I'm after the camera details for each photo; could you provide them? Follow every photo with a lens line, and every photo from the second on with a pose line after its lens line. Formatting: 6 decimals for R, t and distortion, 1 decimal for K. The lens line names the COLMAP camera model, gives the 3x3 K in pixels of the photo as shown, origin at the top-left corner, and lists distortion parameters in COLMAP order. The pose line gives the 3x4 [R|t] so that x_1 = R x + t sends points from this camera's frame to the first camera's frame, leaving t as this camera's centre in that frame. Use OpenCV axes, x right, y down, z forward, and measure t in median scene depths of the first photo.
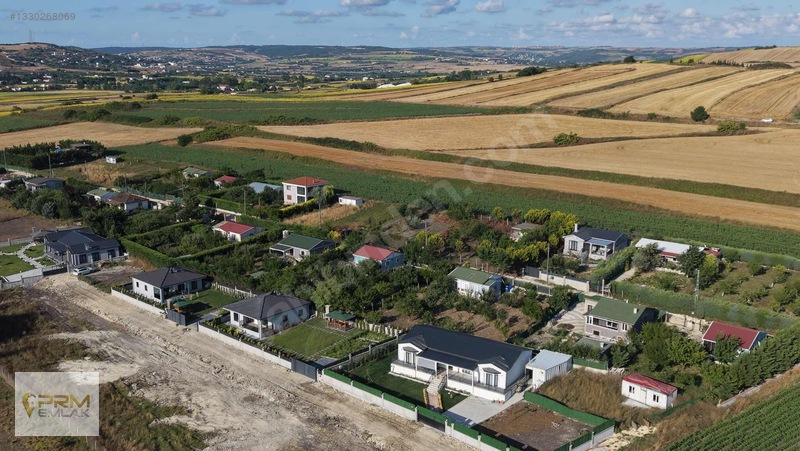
lens RADIAL K [[753.0, 0, 399.3], [0, 753.0, 208.5], [0, 0, 1]] dist [0.096001, -0.209465]
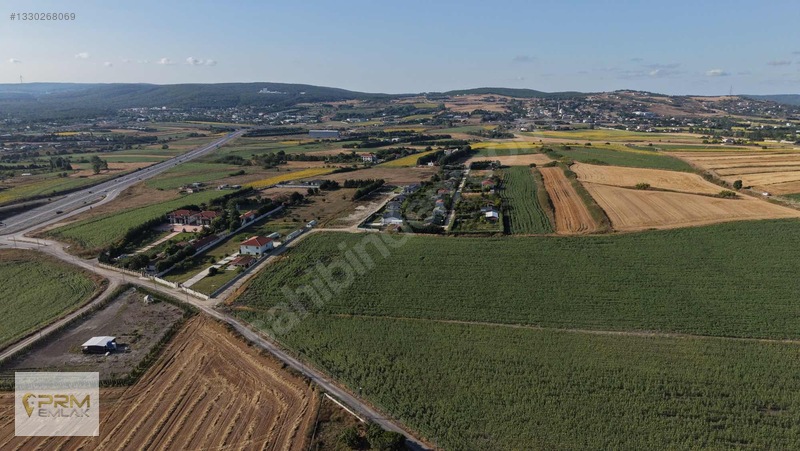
lens RADIAL K [[531.5, 0, 399.7], [0, 531.5, 240.4], [0, 0, 1]] dist [0.033864, -0.043727]
pose [[0.499711, 0.229920, -0.835120, 1.365674], [-0.179171, 0.970714, 0.160040, -0.083866], [0.847459, 0.069656, 0.526271, -0.259947]]
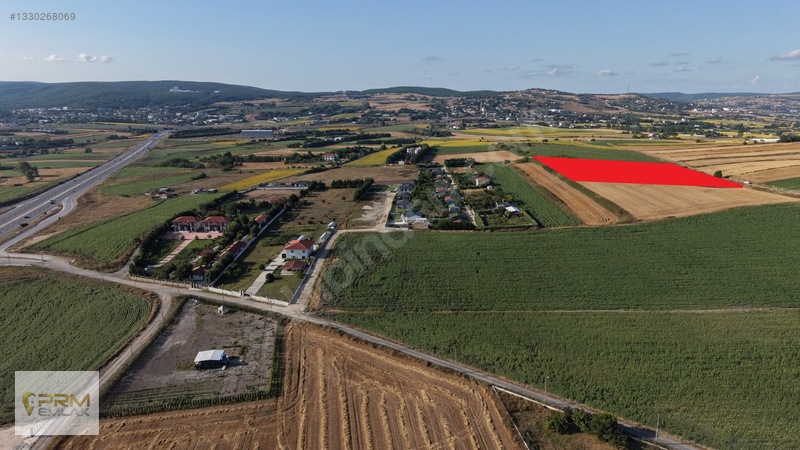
lens RADIAL K [[531.5, 0, 399.7], [0, 531.5, 239.9], [0, 0, 1]] dist [0.033864, -0.043727]
pose [[0.633570, 0.205913, -0.745781, 1.204624], [-0.158769, 0.978021, 0.135154, -0.033161], [0.757219, 0.032778, 0.652338, -0.517701]]
